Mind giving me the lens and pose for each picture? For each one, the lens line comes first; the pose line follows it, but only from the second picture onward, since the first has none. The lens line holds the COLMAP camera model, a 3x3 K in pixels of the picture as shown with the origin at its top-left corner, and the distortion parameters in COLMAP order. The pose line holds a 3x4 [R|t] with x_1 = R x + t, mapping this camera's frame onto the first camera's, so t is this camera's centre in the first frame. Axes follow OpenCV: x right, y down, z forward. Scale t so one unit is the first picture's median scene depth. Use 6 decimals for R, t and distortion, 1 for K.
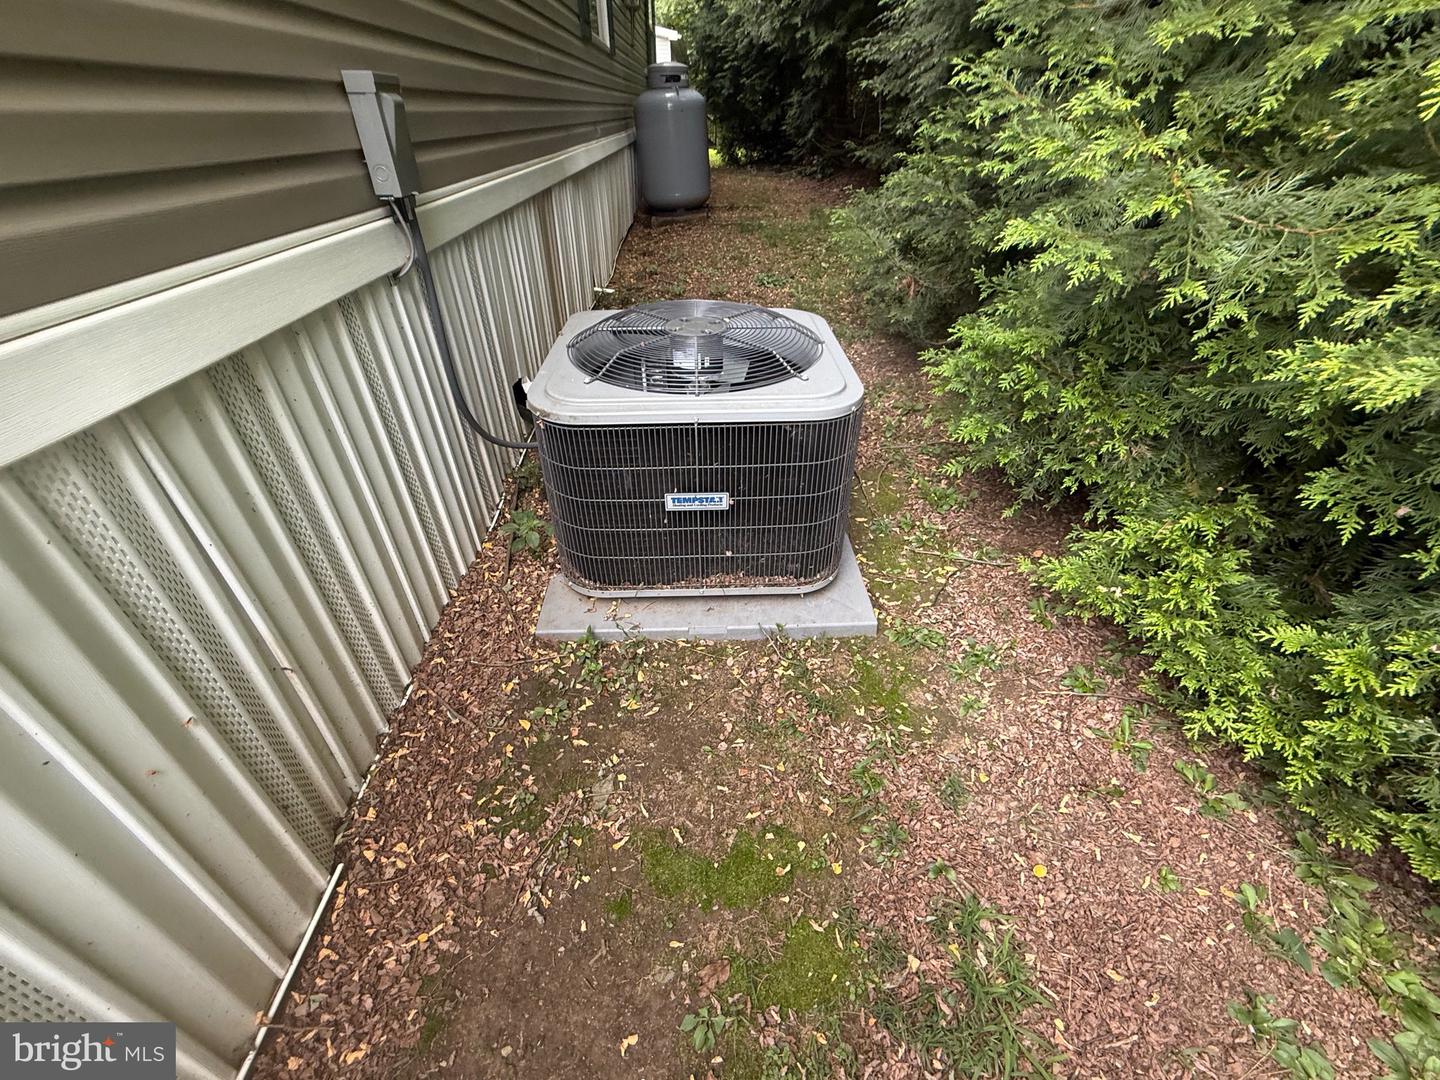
lens RADIAL K [[609.7, 0, 720.0], [0, 609.7, 540.0], [0, 0, 1]] dist [-0.002497, -0.000323]
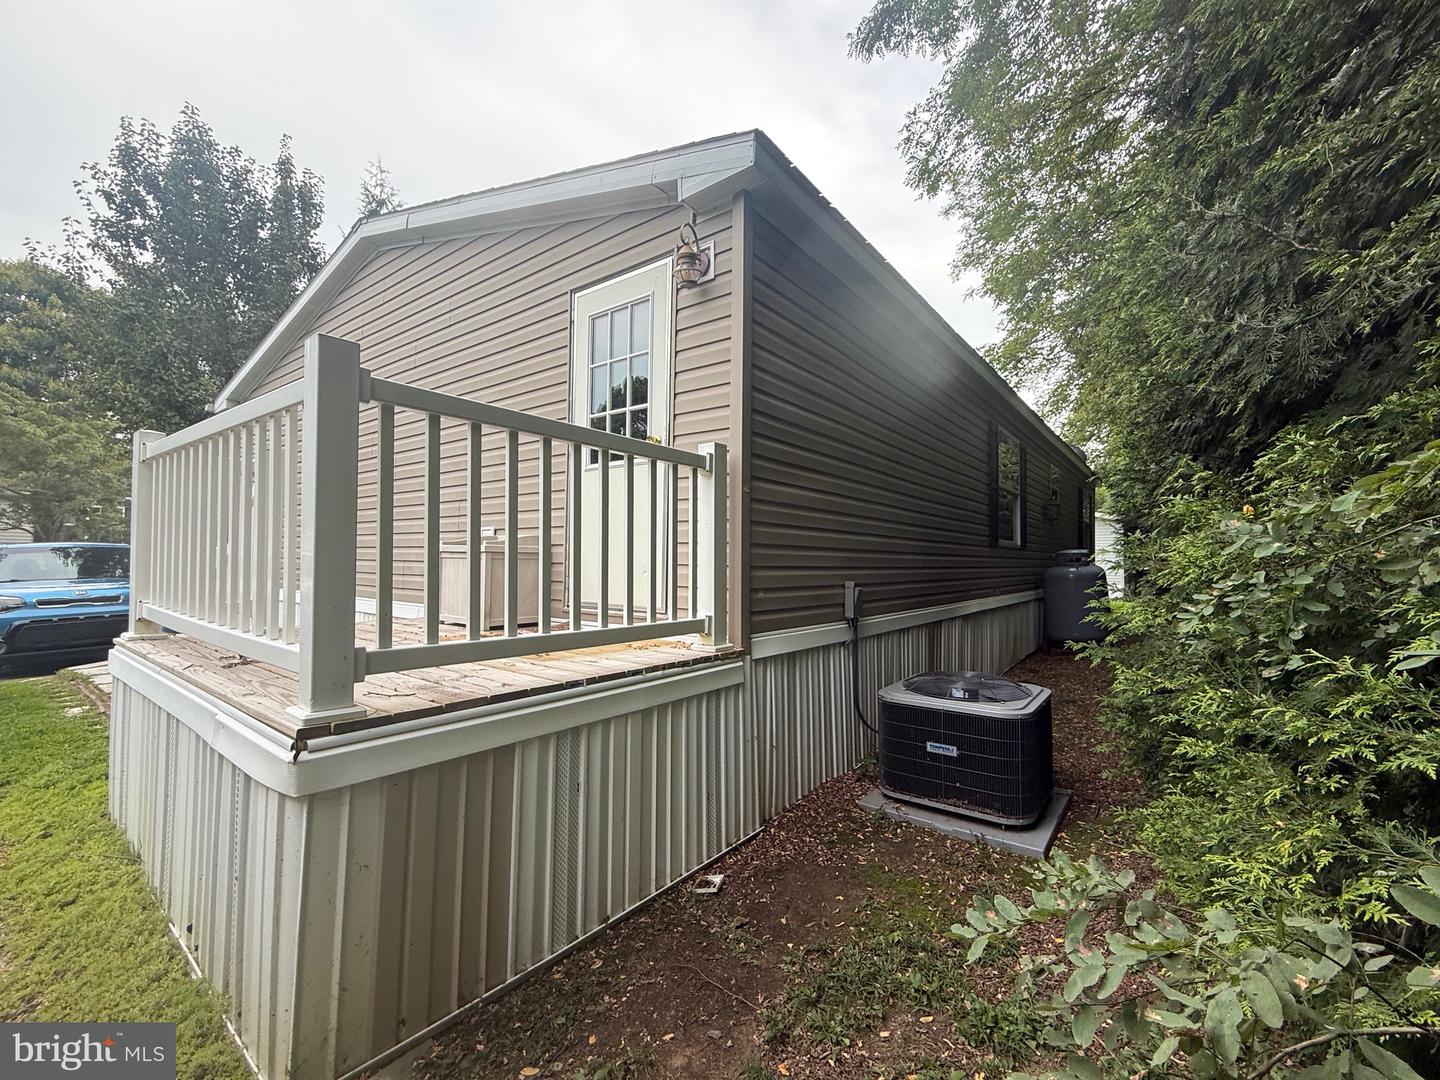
lens RADIAL K [[609.7, 0, 720.0], [0, 609.7, 540.0], [0, 0, 1]] dist [-0.002497, -0.000323]
pose [[0.771208, -0.018777, -0.636307, 0.734209], [-0.372875, 0.796819, -0.475441, 0.656407], [0.515949, 0.603927, 0.607511, -1.140448]]
